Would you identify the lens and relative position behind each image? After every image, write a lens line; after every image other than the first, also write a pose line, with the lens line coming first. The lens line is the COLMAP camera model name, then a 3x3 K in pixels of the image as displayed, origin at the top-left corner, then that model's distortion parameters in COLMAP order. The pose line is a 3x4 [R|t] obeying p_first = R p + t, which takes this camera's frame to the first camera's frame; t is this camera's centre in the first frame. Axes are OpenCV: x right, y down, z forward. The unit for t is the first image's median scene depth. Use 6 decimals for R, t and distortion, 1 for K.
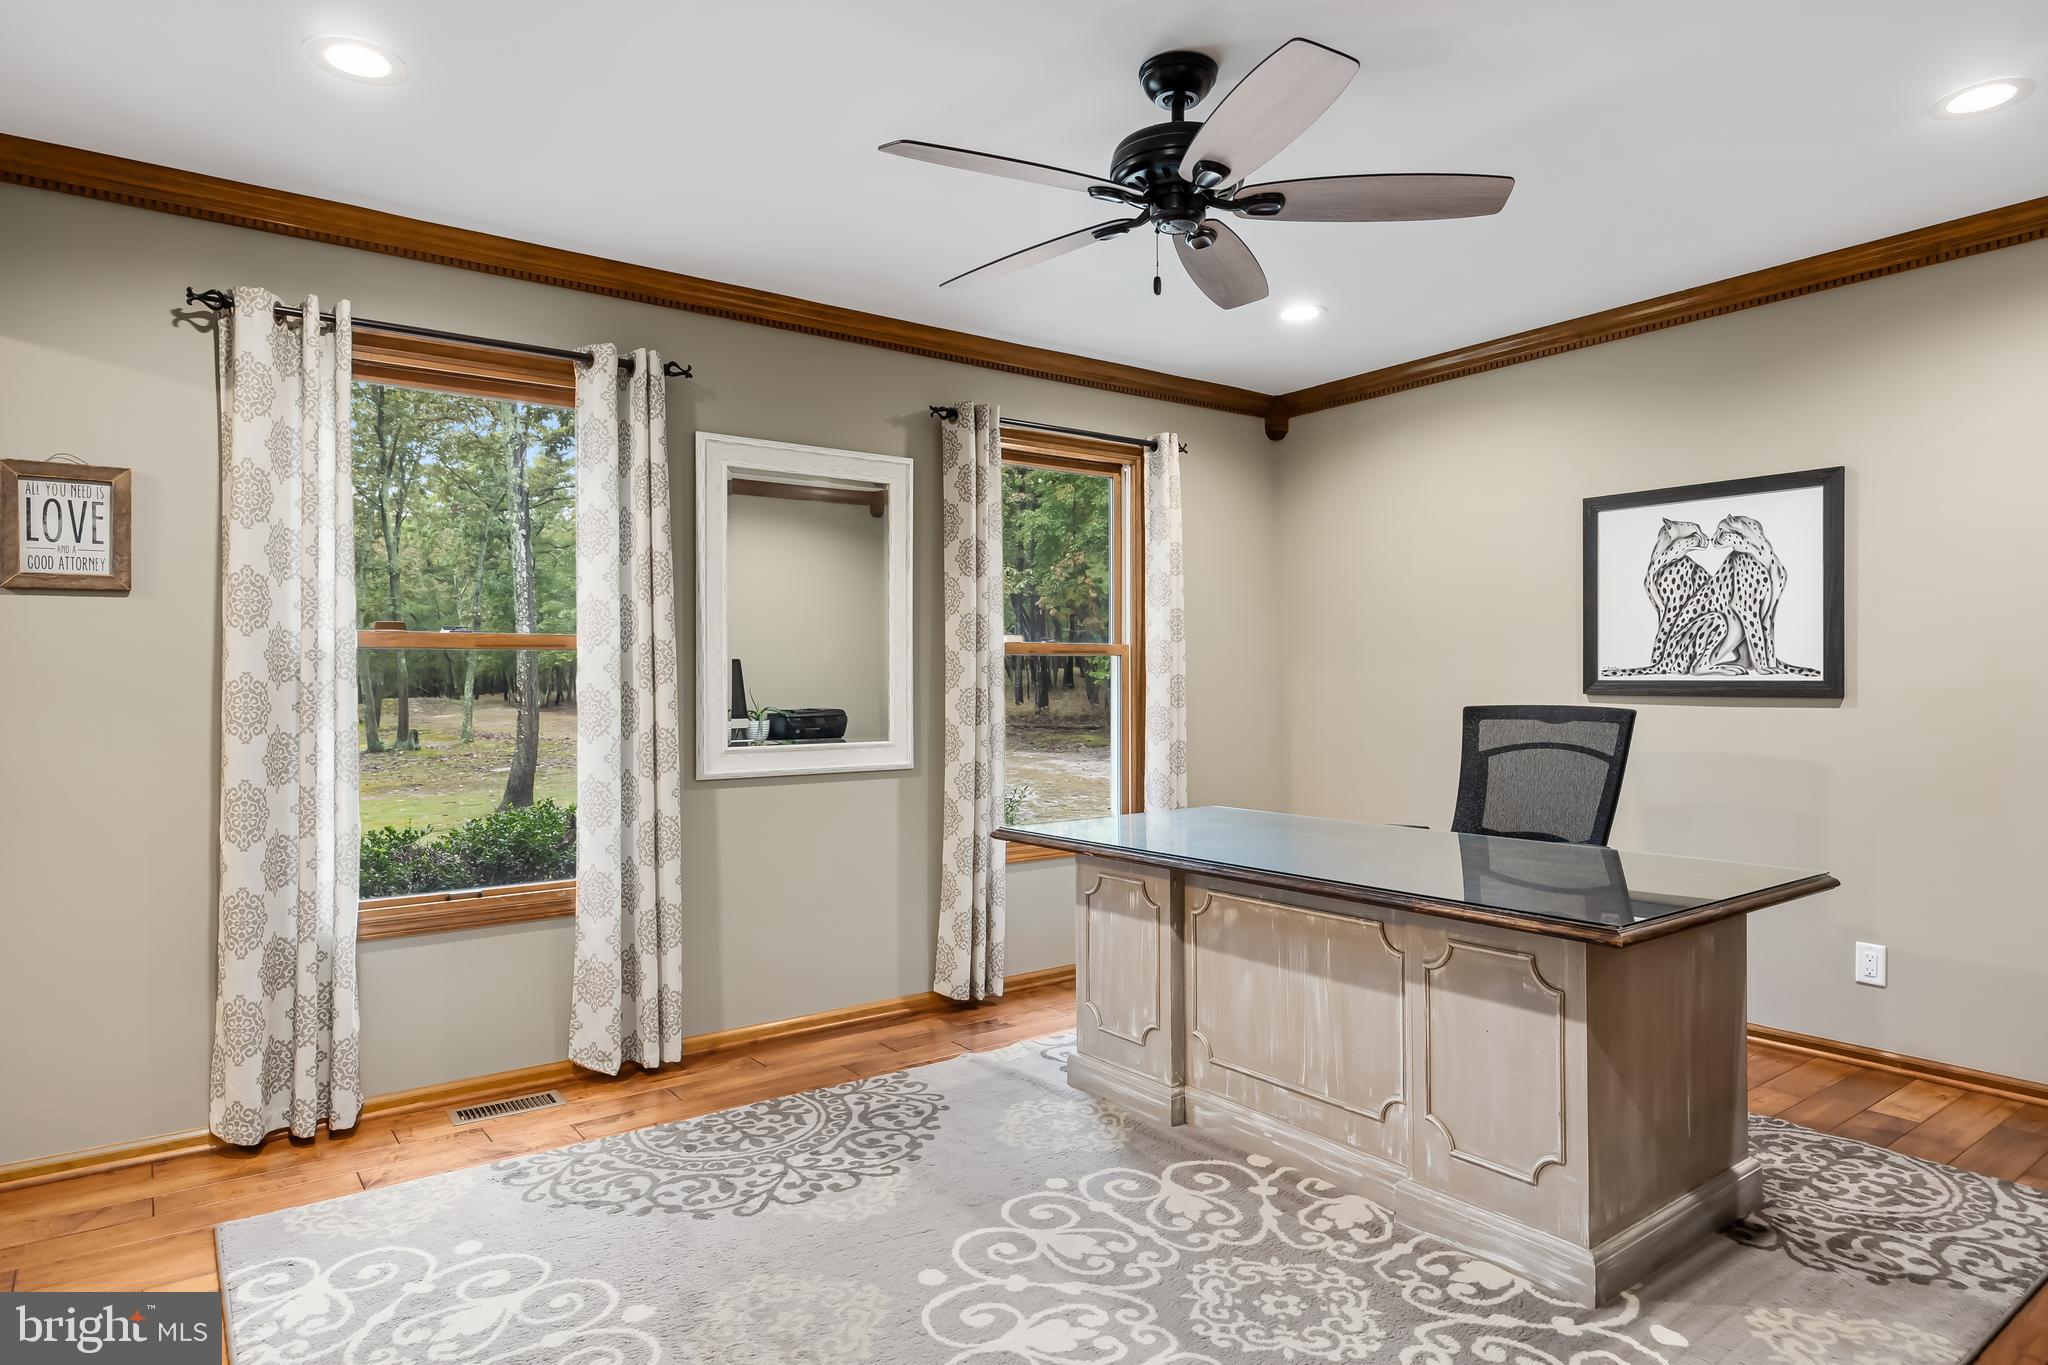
lens RADIAL K [[1176.5, 0, 1035.7], [0, 1176.5, 673.4], [0, 0, 1]] dist [-0.001105, -0.000326]
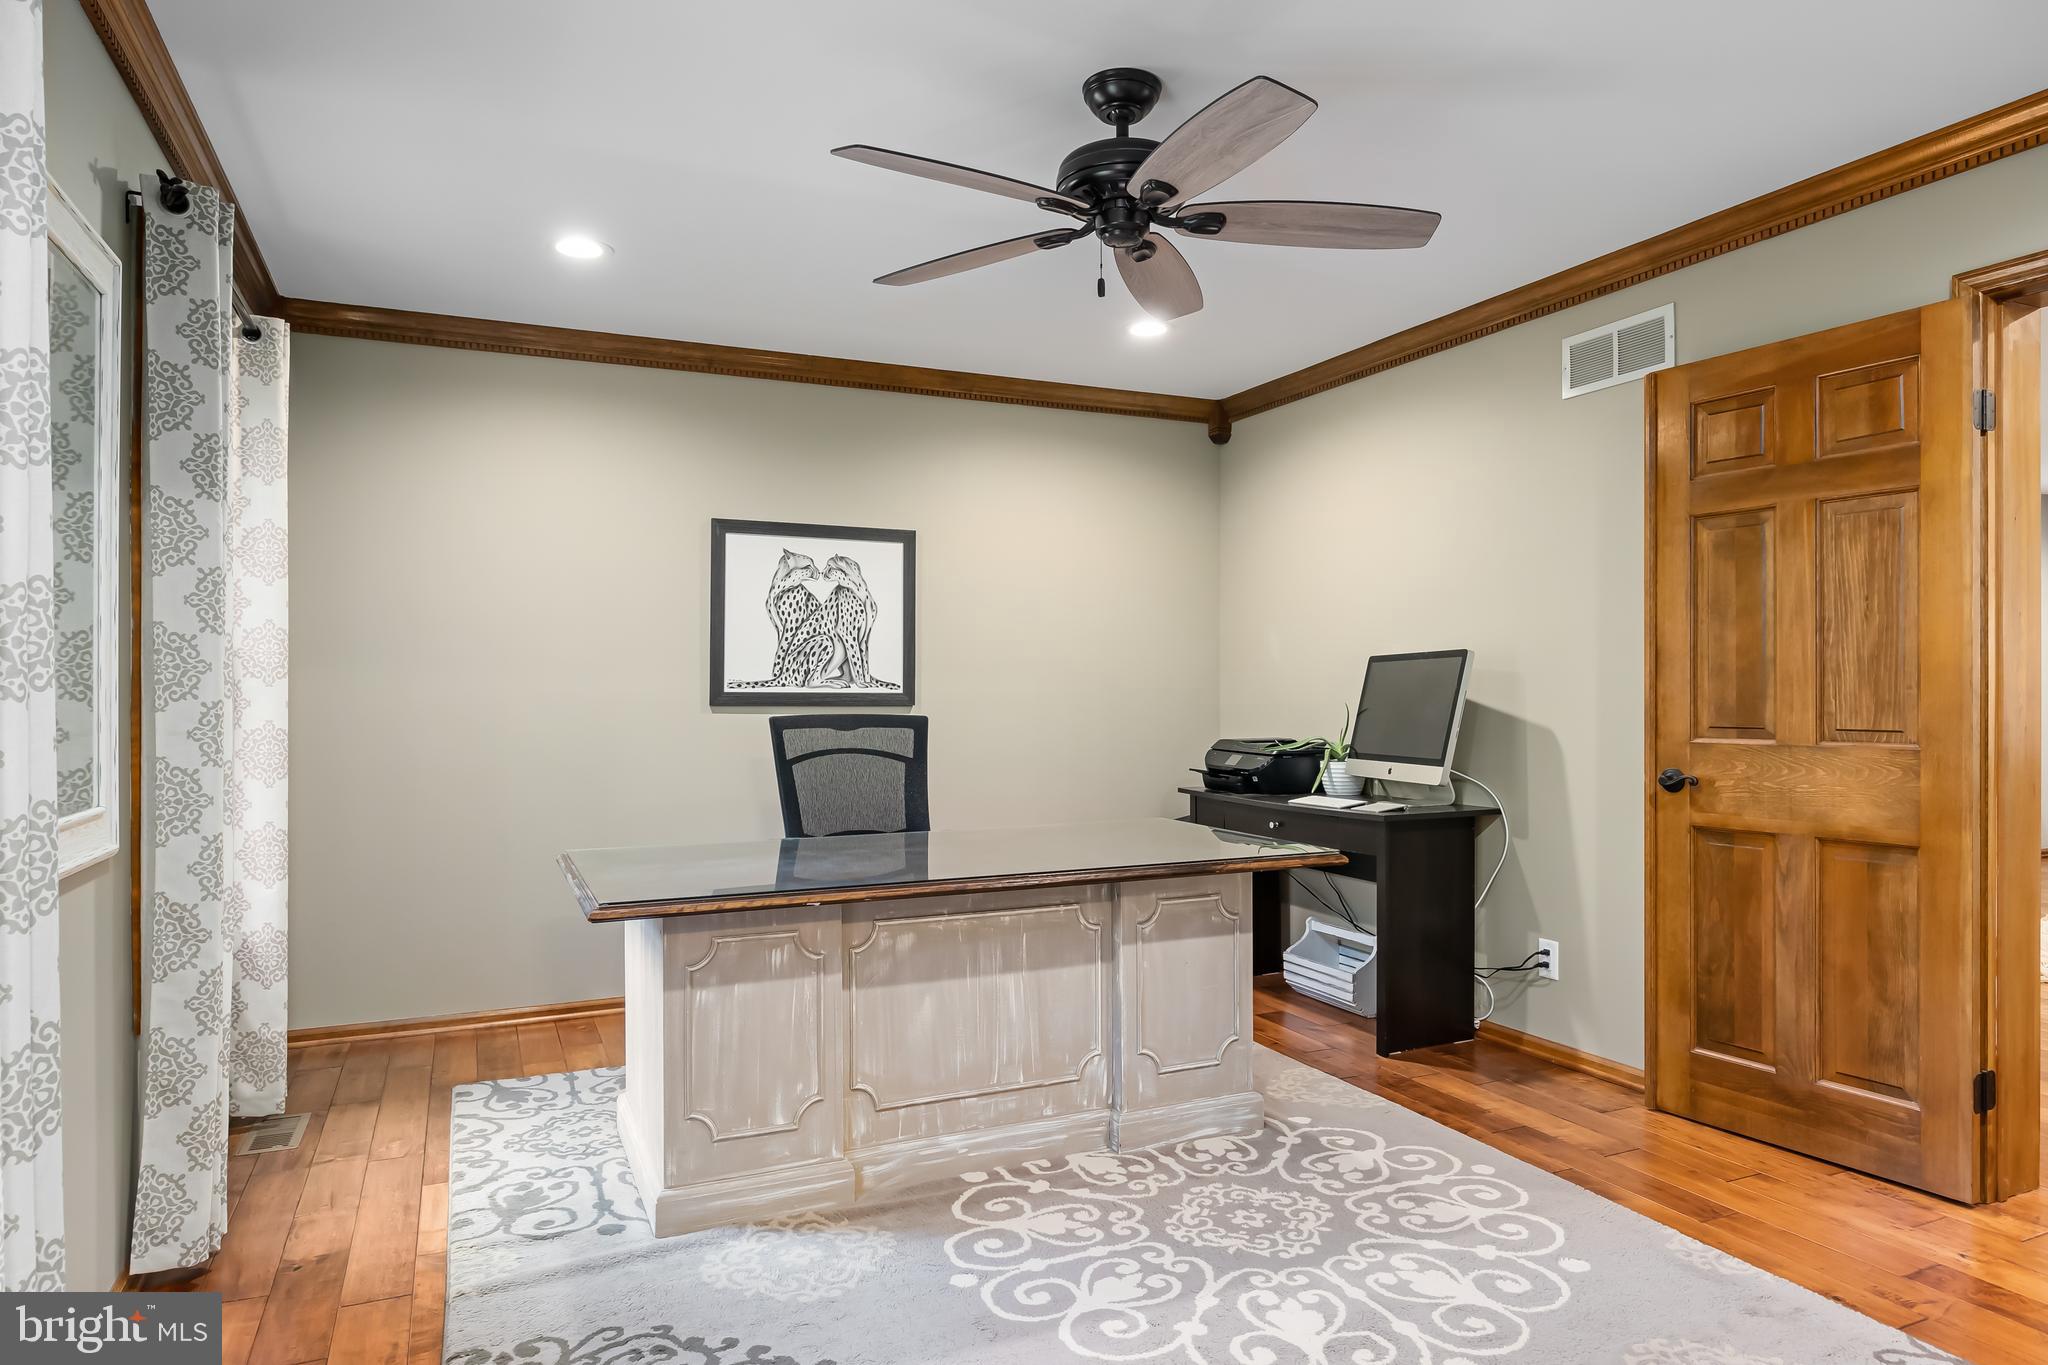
lens RADIAL K [[1214.8, 0, 1032.8], [0, 1214.8, 697.1], [0, 0, 1]] dist [-0.004384, -0.003286]
pose [[0.221075, 0.000630, 0.975257, -0.605454], [-0.006641, 0.999978, 0.000860, 0.008771], [-0.975234, -0.006667, 0.221074, 0.558525]]
